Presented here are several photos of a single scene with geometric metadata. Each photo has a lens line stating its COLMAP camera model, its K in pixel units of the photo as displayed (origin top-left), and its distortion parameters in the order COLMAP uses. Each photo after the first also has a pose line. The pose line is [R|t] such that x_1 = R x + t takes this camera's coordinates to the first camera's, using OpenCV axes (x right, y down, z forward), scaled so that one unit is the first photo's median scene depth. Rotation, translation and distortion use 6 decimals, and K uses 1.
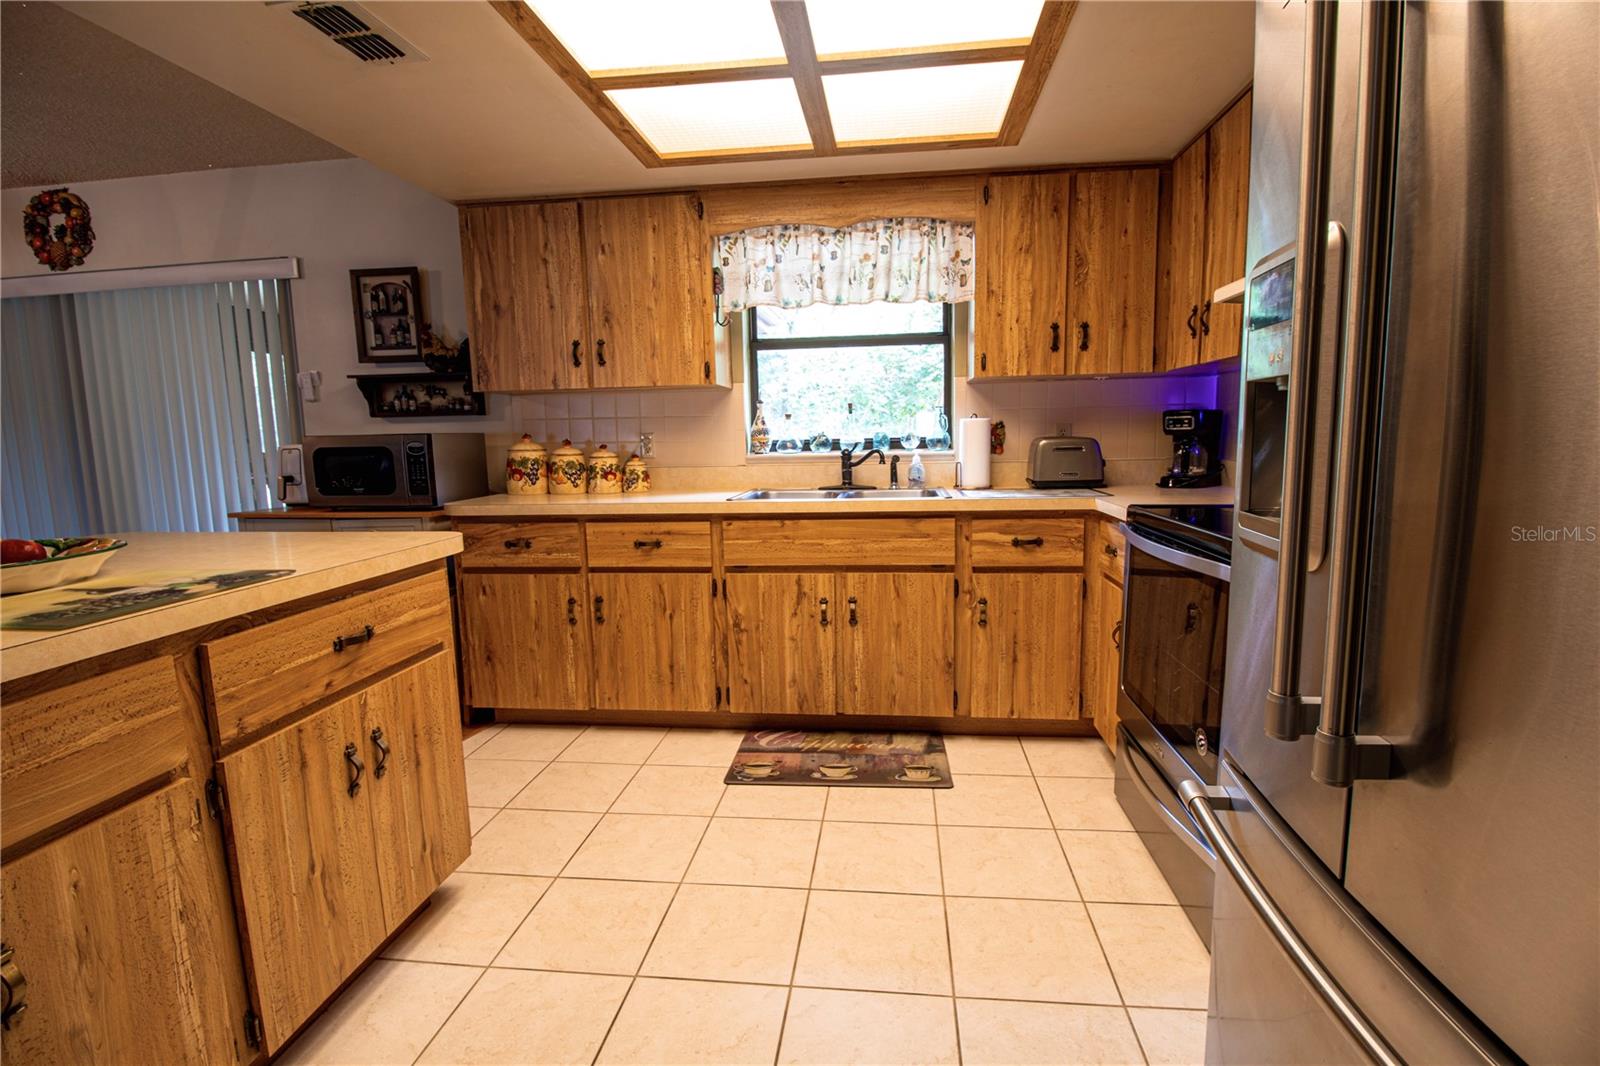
lens RADIAL K [[743.7, 0, 808.1], [0, 743.7, 530.1], [0, 0, 1]] dist [0.000366, -0.009914]
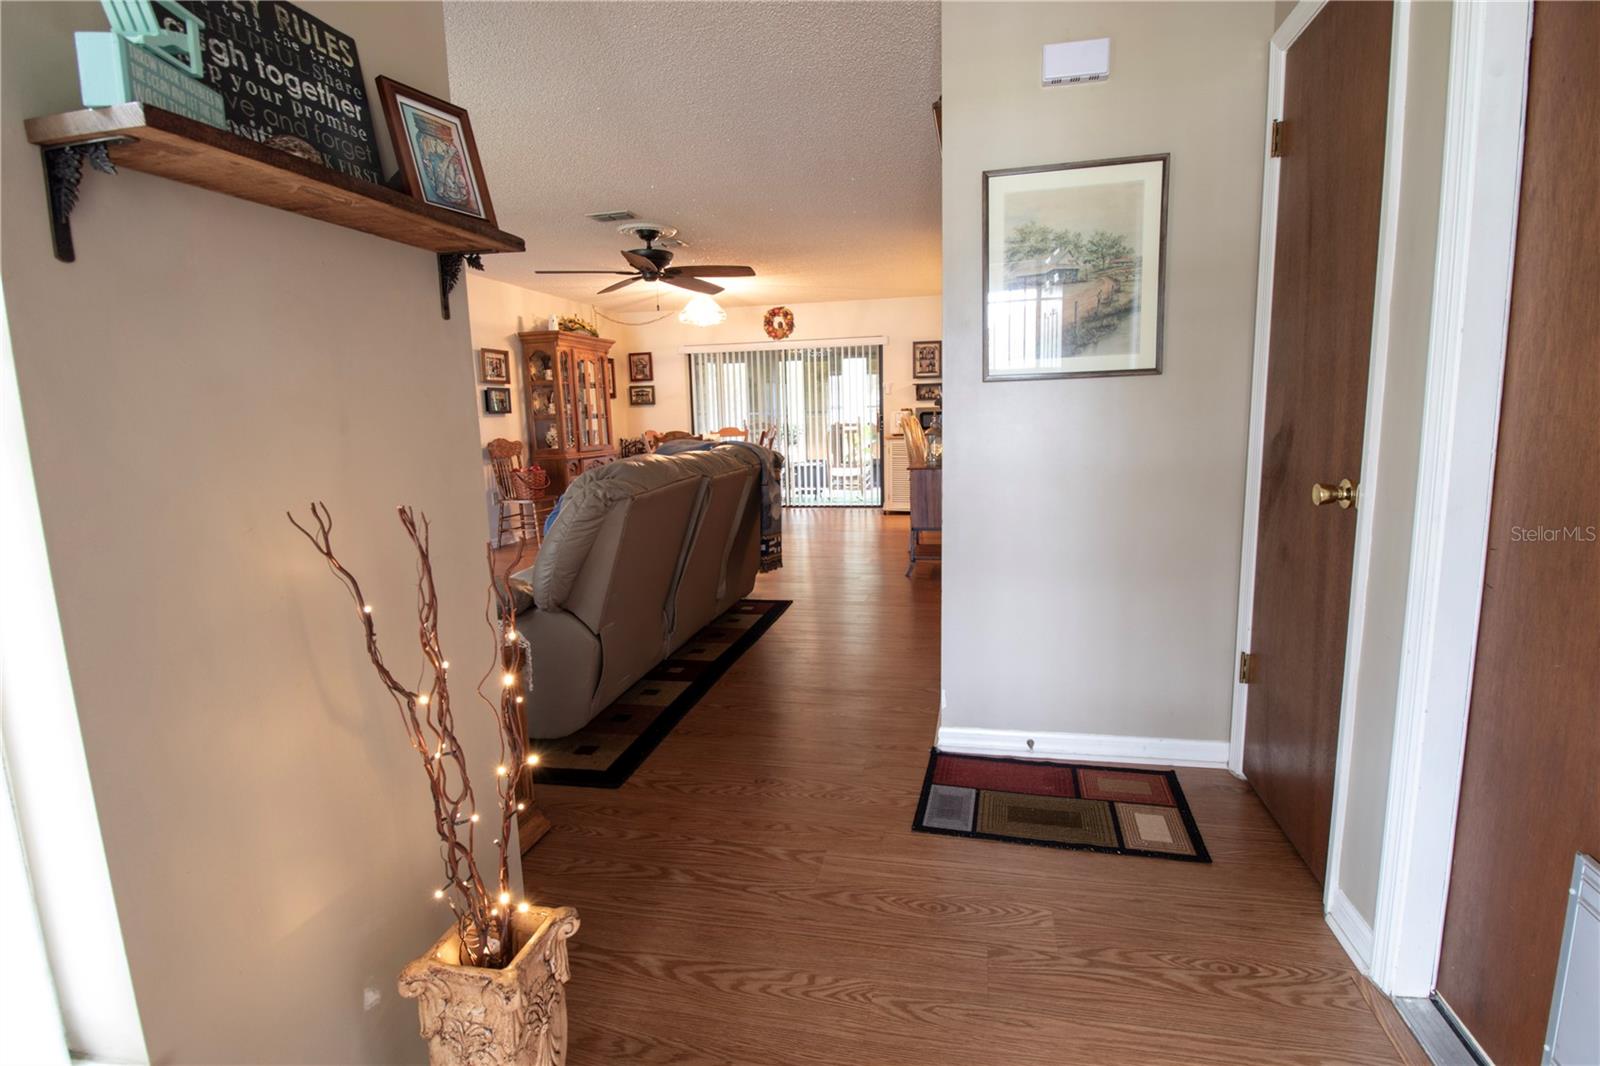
lens RADIAL K [[772.5, 0, 812.5], [0, 772.5, 529.3], [0, 0, 1]] dist [-0.008533, -0.001113]
pose [[0.994719, 0.009956, -0.102147, -0.675557], [-0.007516, 0.999678, 0.024250, 0.220763], [0.102356, -0.023355, 0.994474, -1.631511]]
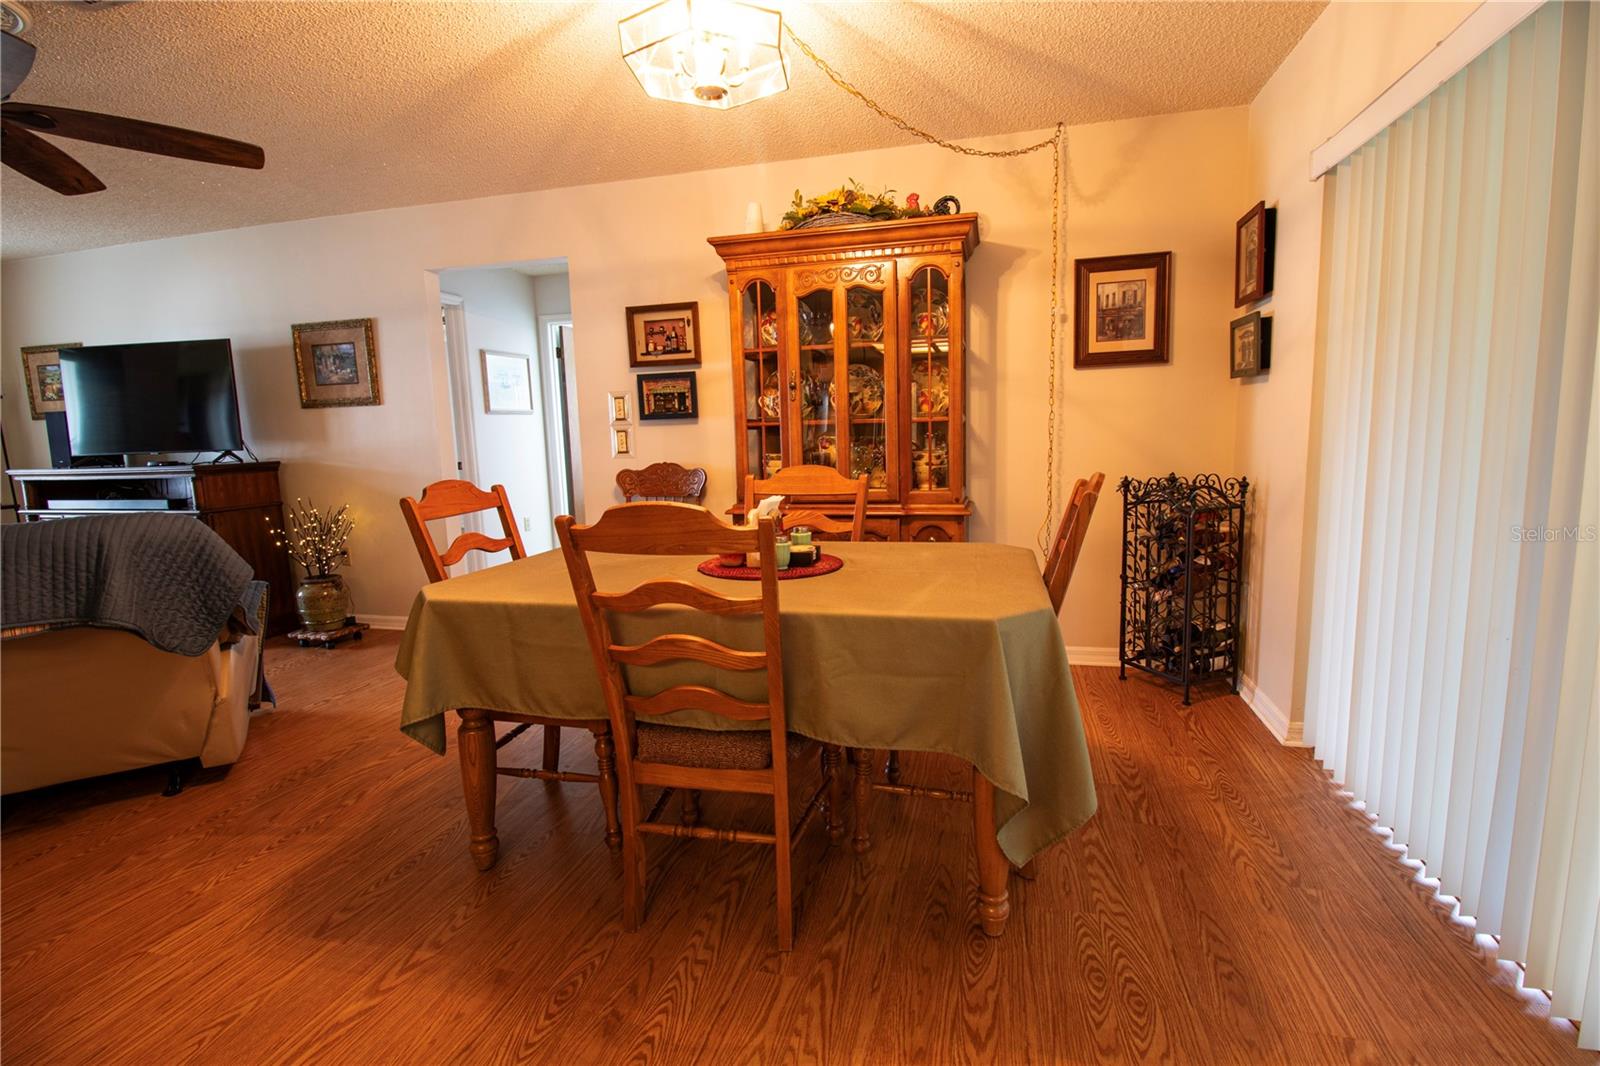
lens RADIAL K [[743.7, 0, 807.6], [0, 743.7, 534.3], [0, 0, 1]] dist [0.000366, -0.009914]
pose [[-0.136801, 0.156538, -0.978152, -0.609776], [-0.096870, 0.980589, 0.170475, -0.081250], [0.985851, 0.118075, -0.118981, 0.773087]]
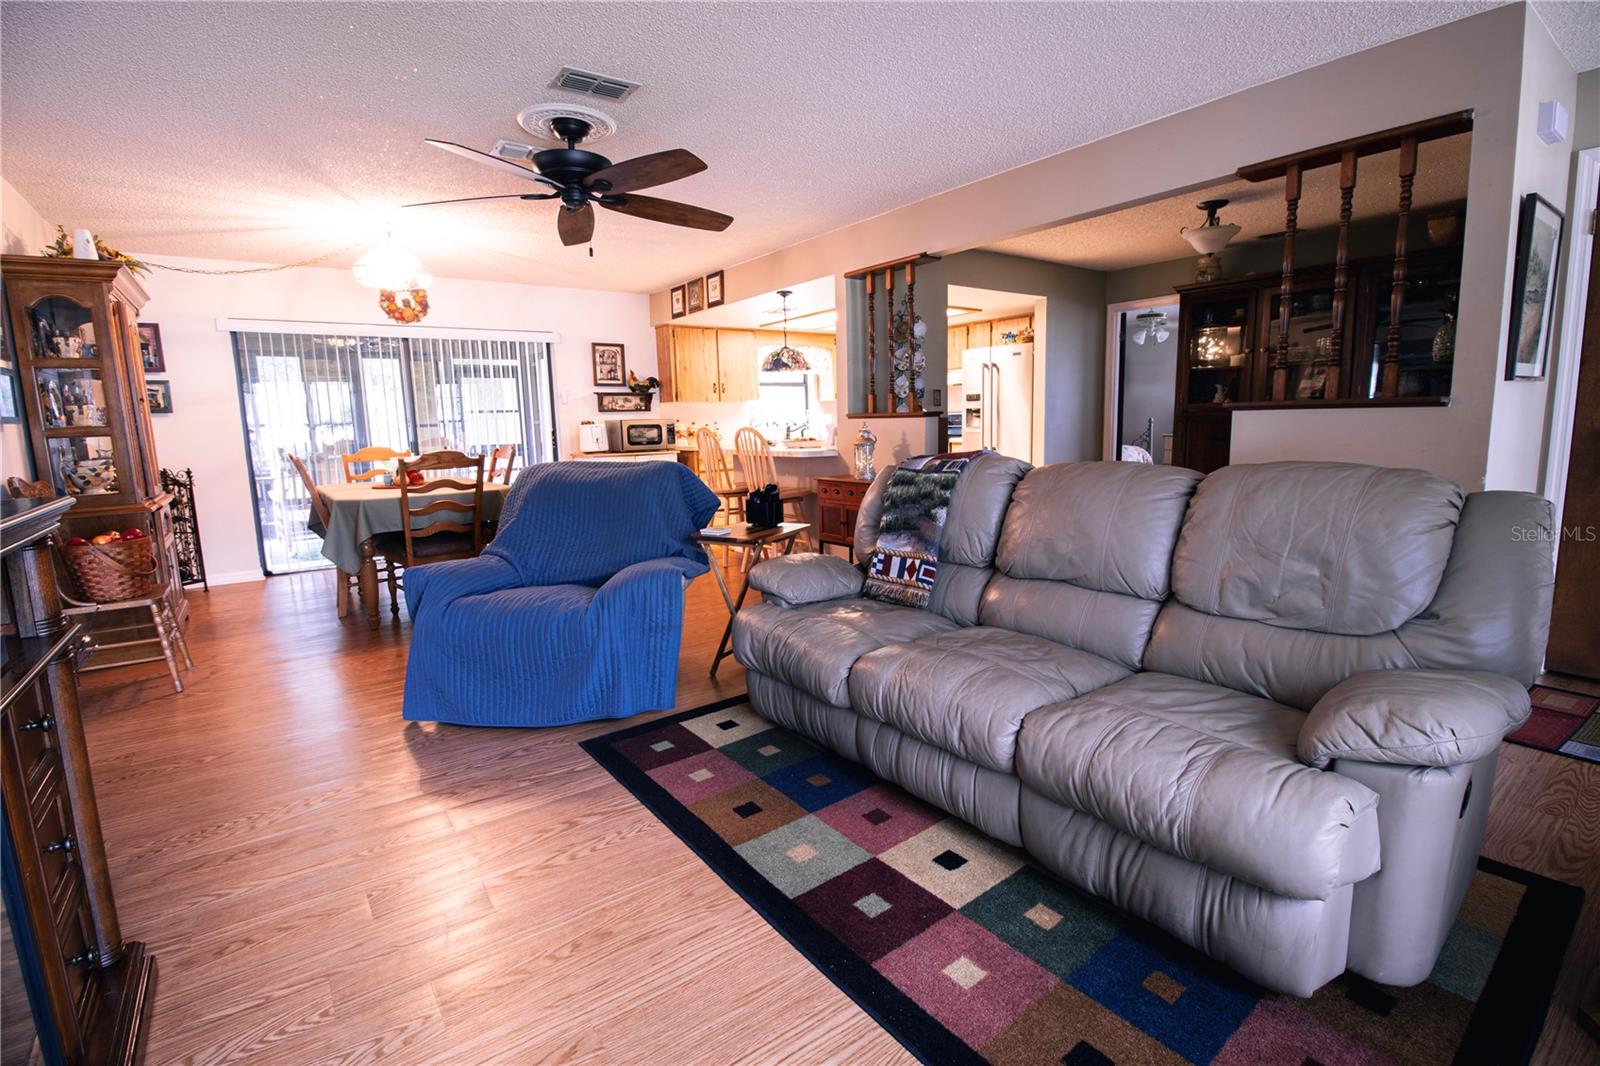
lens RADIAL K [[743.7, 0, 812.7], [0, 743.7, 536.1], [0, 0, 1]] dist [0.000366, -0.009914]
pose [[0.728467, -0.104327, 0.677091, -1.641837], [0.095292, 0.994159, 0.050659, 0.151135], [-0.678421, 0.027618, 0.734154, -0.967096]]
